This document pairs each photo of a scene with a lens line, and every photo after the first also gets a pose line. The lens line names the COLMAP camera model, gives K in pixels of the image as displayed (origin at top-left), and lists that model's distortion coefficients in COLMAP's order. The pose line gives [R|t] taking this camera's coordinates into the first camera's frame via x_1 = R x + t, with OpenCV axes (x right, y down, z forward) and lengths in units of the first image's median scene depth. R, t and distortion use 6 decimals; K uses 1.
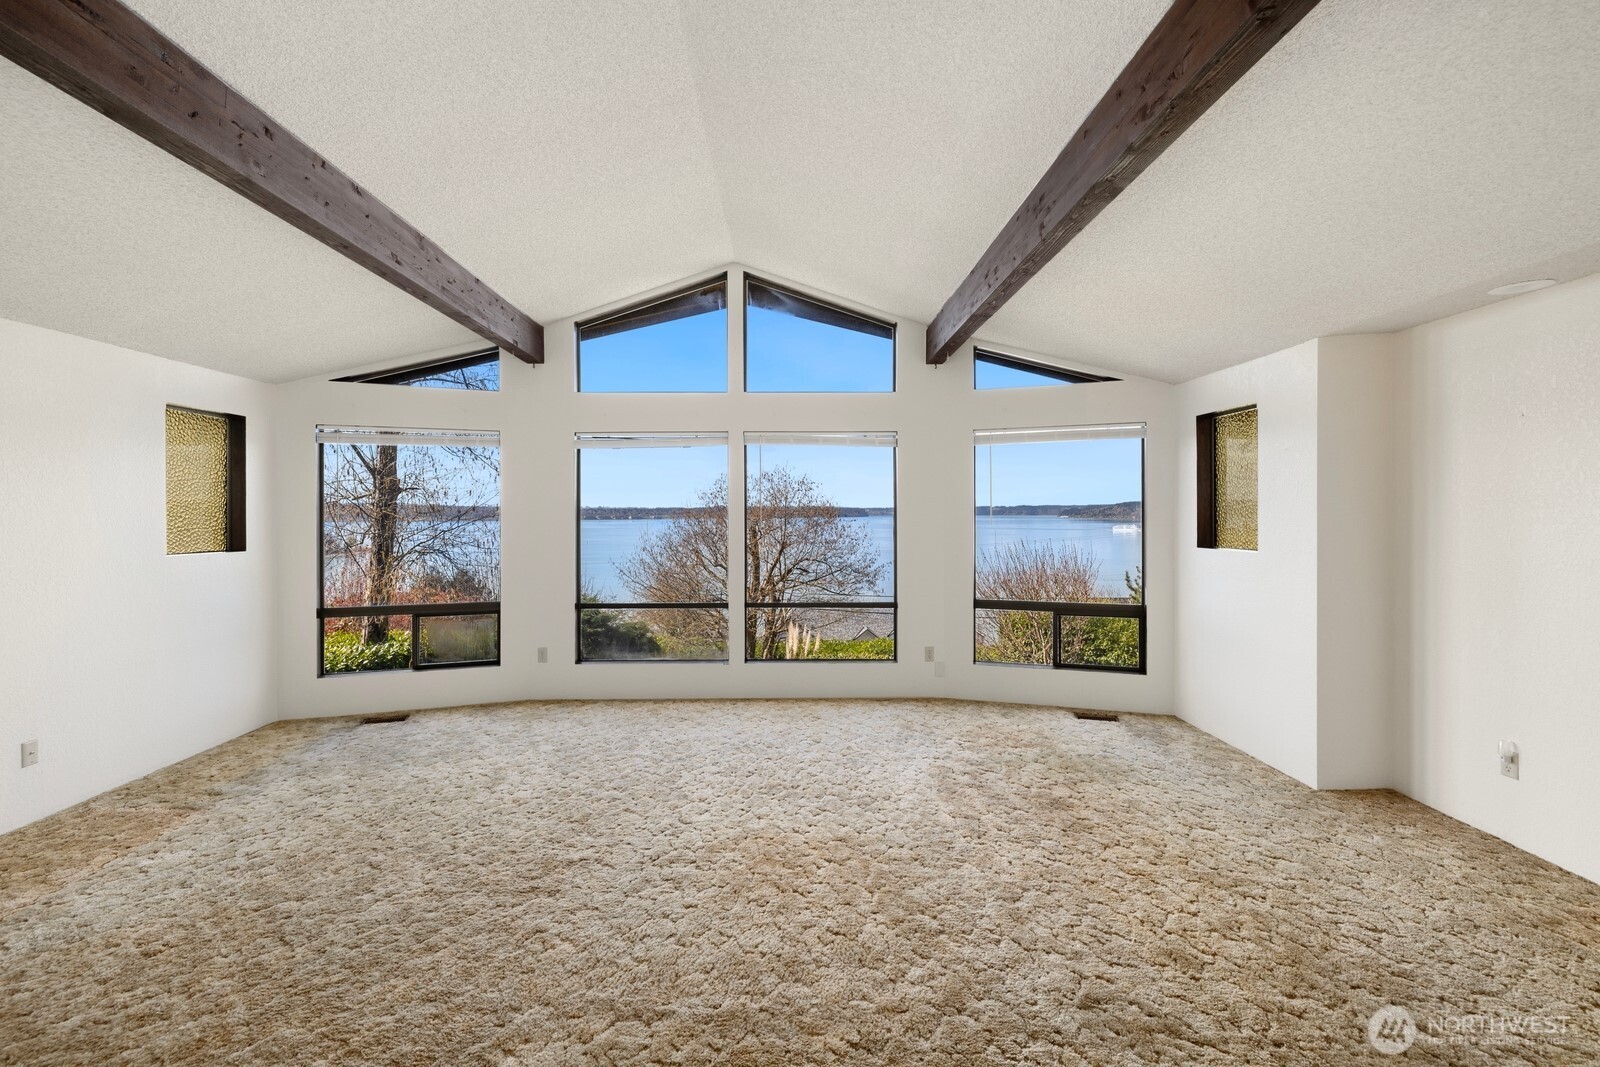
lens RADIAL K [[675.7, 0, 797.9], [0, 675.7, 518.9], [0, 0, 1]] dist [-0.000181, 0.000256]
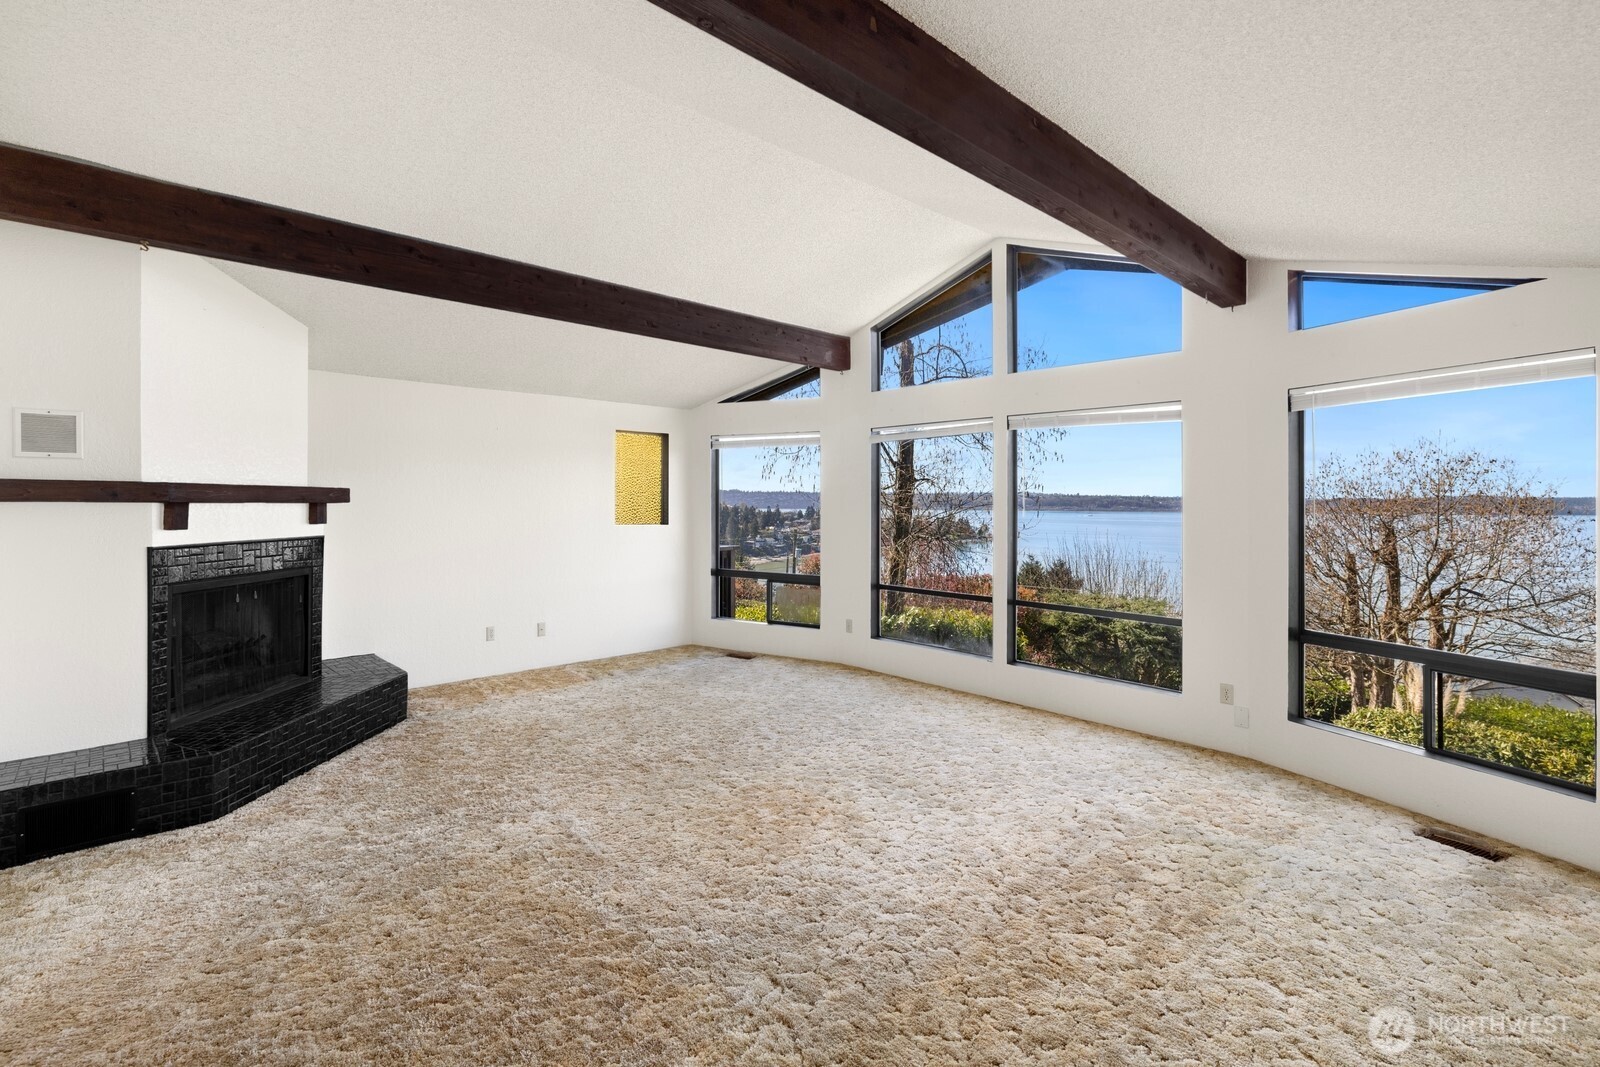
lens RADIAL K [[738.4, 0, 800.6], [0, 738.4, 496.9], [0, 0, 1]] dist [-0.000784, 0.000182]
pose [[0.676594, 0.004786, -0.736340, 0.493909], [-0.017258, 0.999807, -0.009359, -0.002551], [0.736154, 0.019040, 0.676547, 0.097965]]
